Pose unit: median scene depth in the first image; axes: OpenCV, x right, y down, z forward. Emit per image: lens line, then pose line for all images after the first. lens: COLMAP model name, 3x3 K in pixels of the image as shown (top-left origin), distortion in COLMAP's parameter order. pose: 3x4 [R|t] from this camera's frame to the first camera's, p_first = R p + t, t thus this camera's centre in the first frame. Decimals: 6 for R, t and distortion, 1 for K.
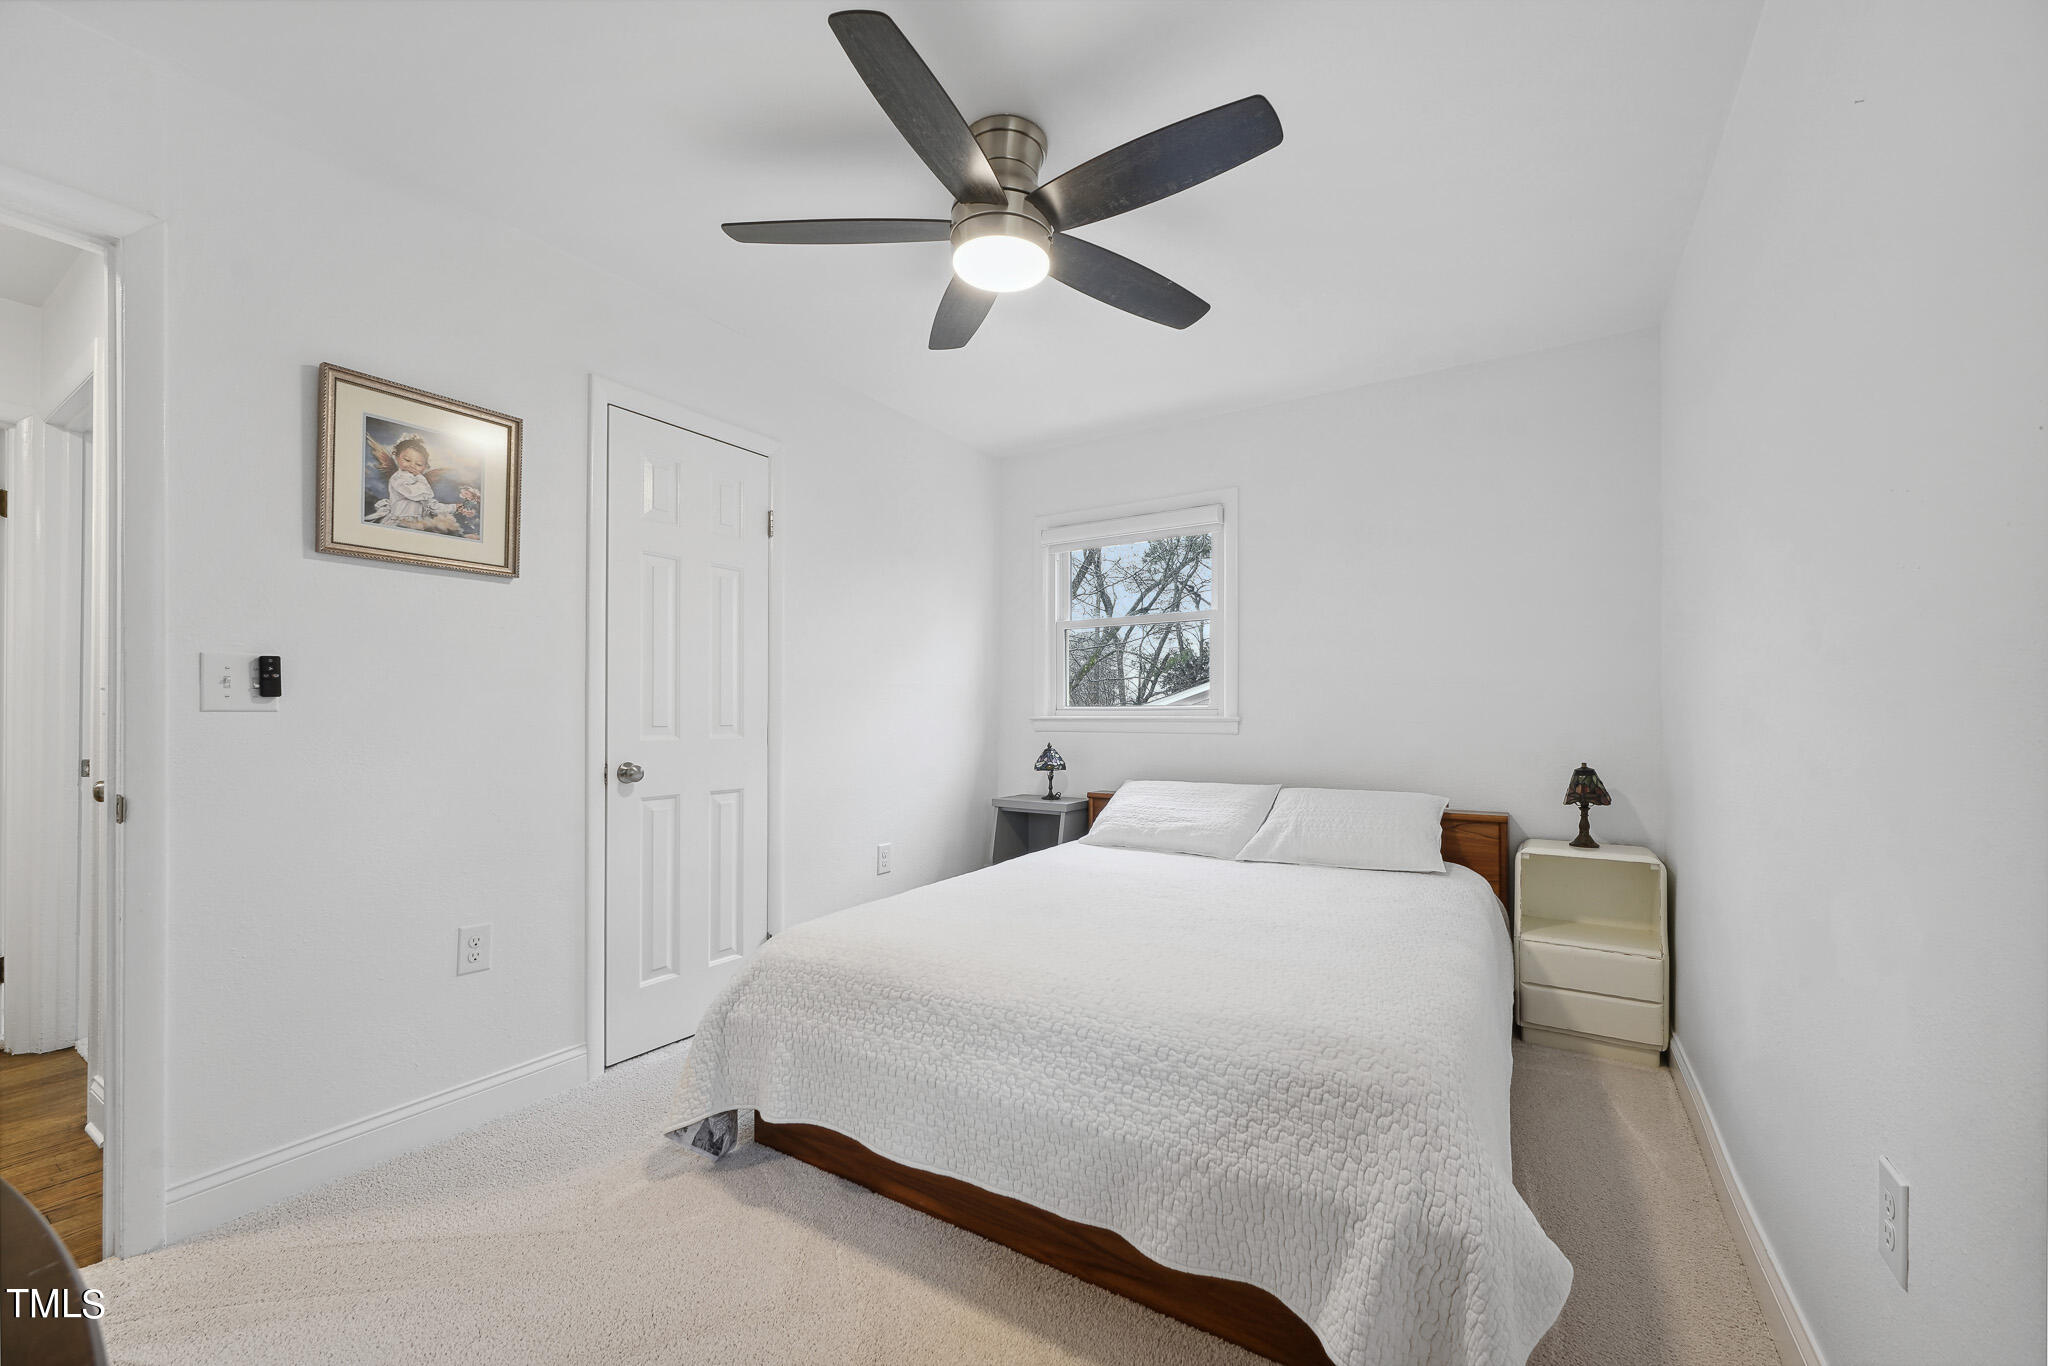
lens RADIAL K [[818.4, 0, 1022.0], [0, 818.4, 714.8], [0, 0, 1]] dist [-0.000835, -0.000036]
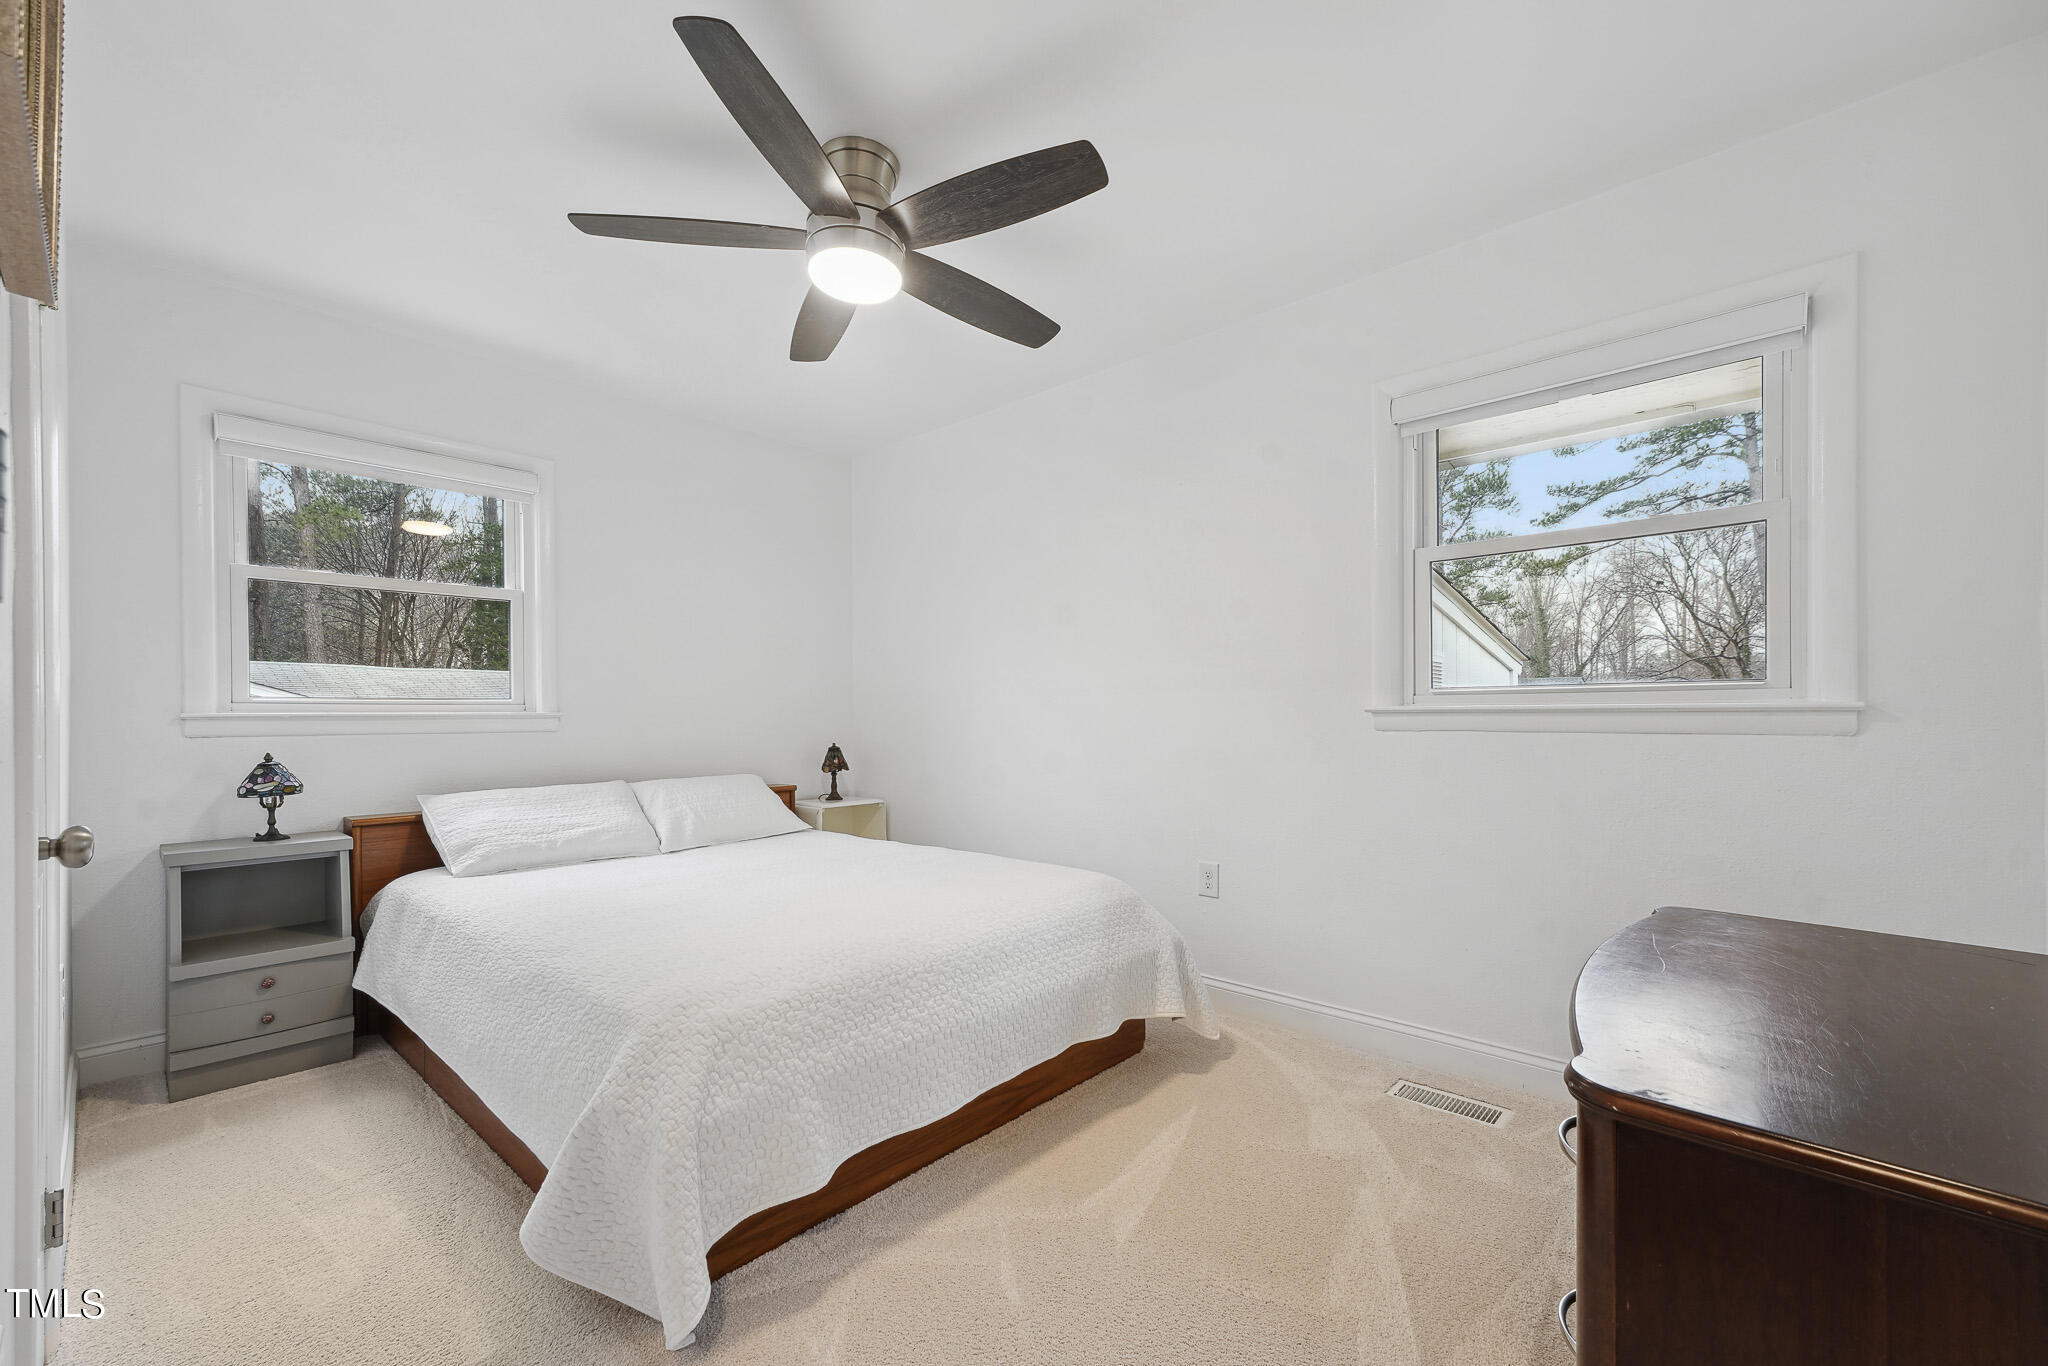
lens RADIAL K [[819.9, 0, 1019.2], [0, 819.9, 722.4], [0, 0, 1]] dist [0.000125, 0.000038]
pose [[0.171416, -0.011341, 0.985134, -0.704313], [0.004220, 0.999933, 0.010777, 0.007443], [-0.985190, 0.002310, 0.171452, 0.419844]]
